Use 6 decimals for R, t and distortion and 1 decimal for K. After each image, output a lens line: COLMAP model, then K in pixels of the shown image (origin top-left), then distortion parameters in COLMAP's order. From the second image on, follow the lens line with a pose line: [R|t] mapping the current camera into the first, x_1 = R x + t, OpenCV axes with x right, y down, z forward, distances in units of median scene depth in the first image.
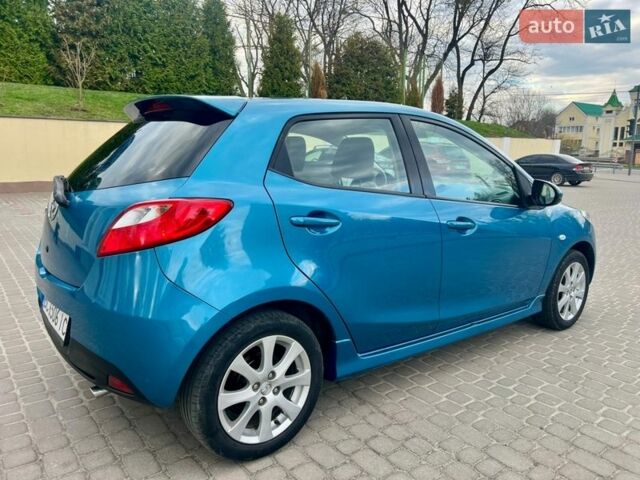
lens RADIAL K [[482.1, 0, 325.5], [0, 482.1, 239.6], [0, 0, 1]] dist [0.051191, -0.054234]
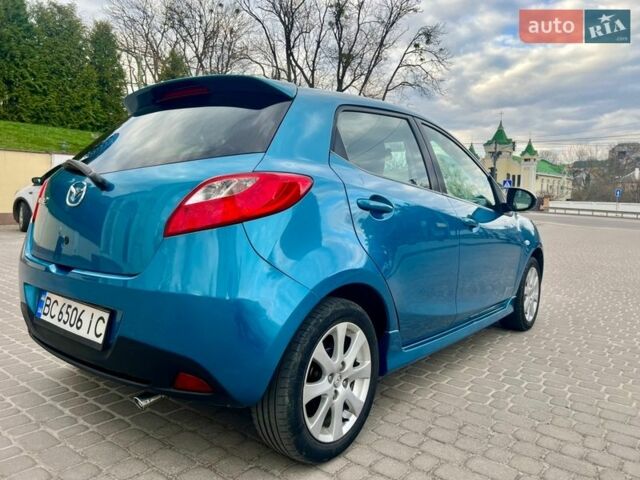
lens RADIAL K [[482.1, 0, 324.7], [0, 482.1, 238.0], [0, 0, 1]] dist [0.051191, -0.054234]
pose [[0.971581, -0.008536, 0.236552, -0.259362], [0.030295, 0.995615, -0.088503, 0.081402], [-0.234759, 0.093155, 0.967580, 0.053097]]
